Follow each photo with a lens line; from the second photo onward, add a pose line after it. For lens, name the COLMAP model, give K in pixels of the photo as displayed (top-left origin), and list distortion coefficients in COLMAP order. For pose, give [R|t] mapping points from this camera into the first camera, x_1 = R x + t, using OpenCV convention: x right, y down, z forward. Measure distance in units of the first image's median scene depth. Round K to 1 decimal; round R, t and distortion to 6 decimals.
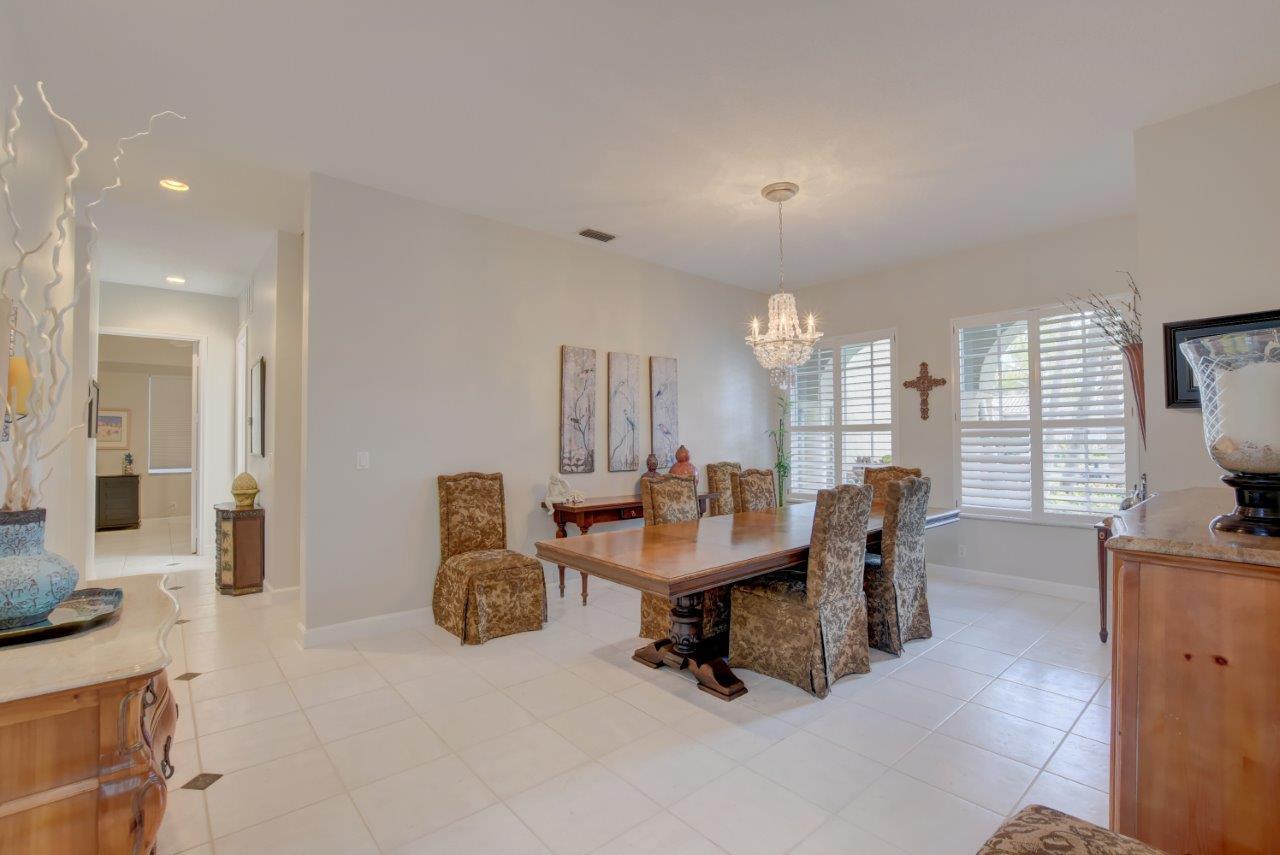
lens RADIAL K [[565.9, 0, 640.0], [0, 565.9, 427.5], [0, 0, 1]] dist [-0.034676, 0.005755]
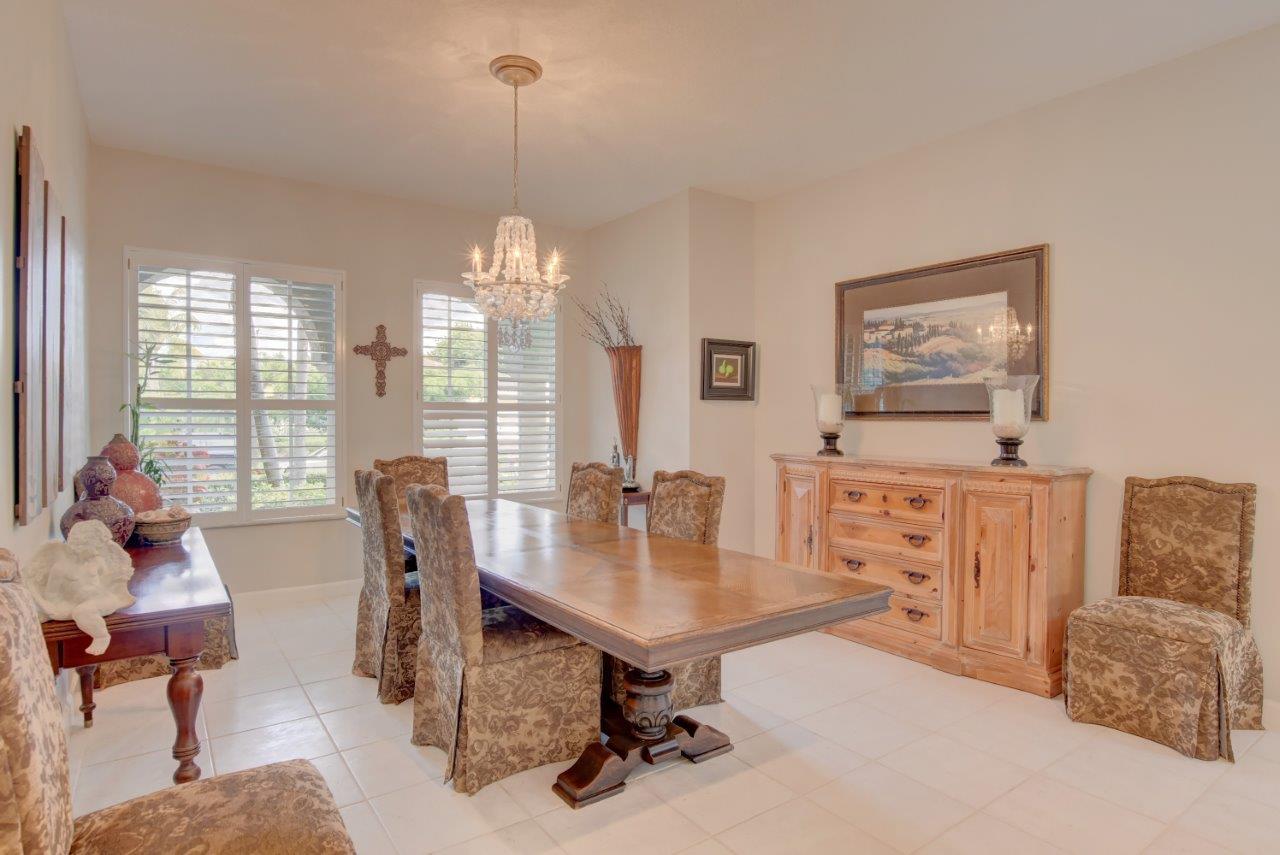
lens RADIAL K [[688.3, 0, 639.0], [0, 688.3, 426.0], [0, 0, 1]] dist [-0.017551, 0.001485]
pose [[0.100651, -0.005659, 0.994906, -0.578842], [-0.023106, 0.999701, 0.008023, 0.014925], [-0.994653, -0.023796, 0.100490, 0.731080]]
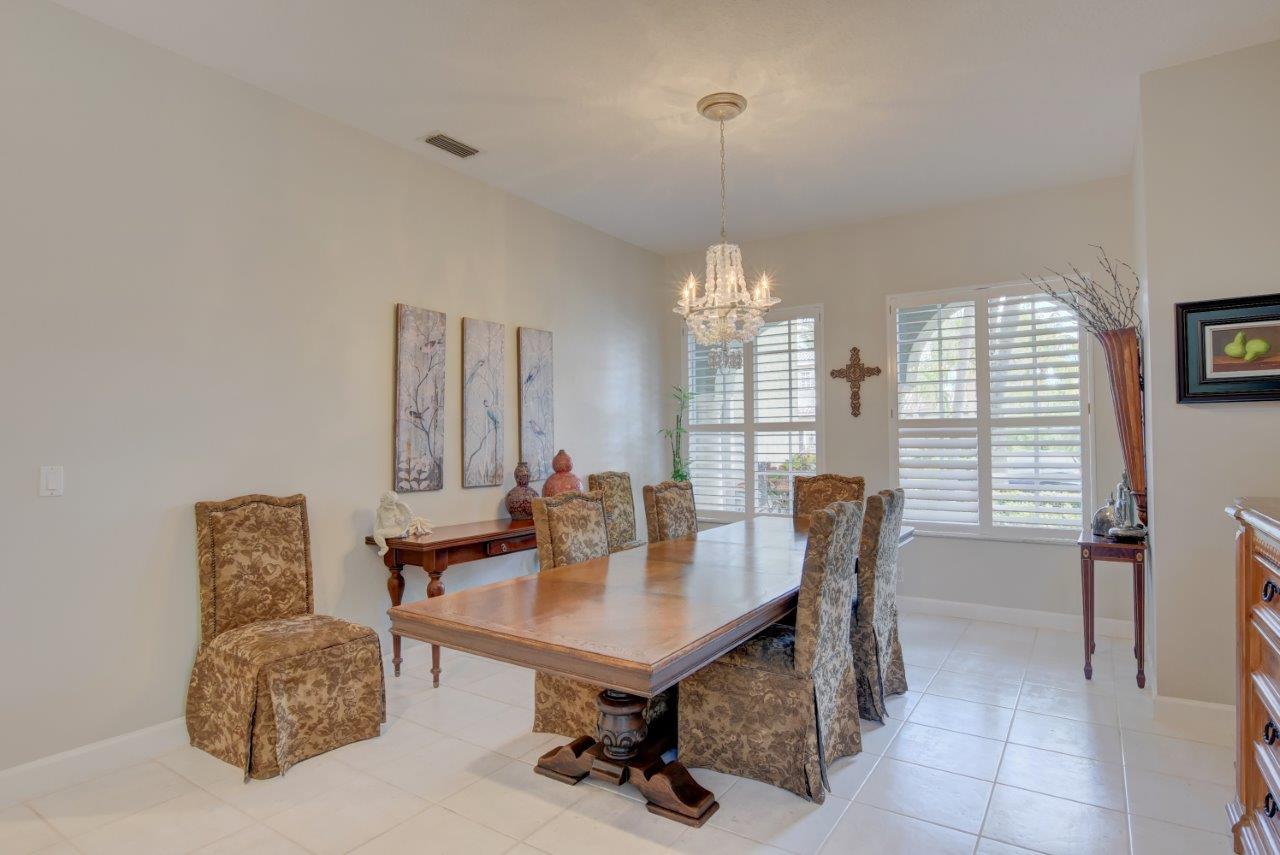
lens RADIAL K [[688.3, 0, 639.0], [0, 688.3, 426.0], [0, 0, 1]] dist [-0.017551, 0.001485]
pose [[0.963097, 0.002720, 0.269140, -0.095603], [-0.002281, 0.999996, -0.001942, 0.002804], [-0.269144, 0.001256, 0.963099, 0.155884]]
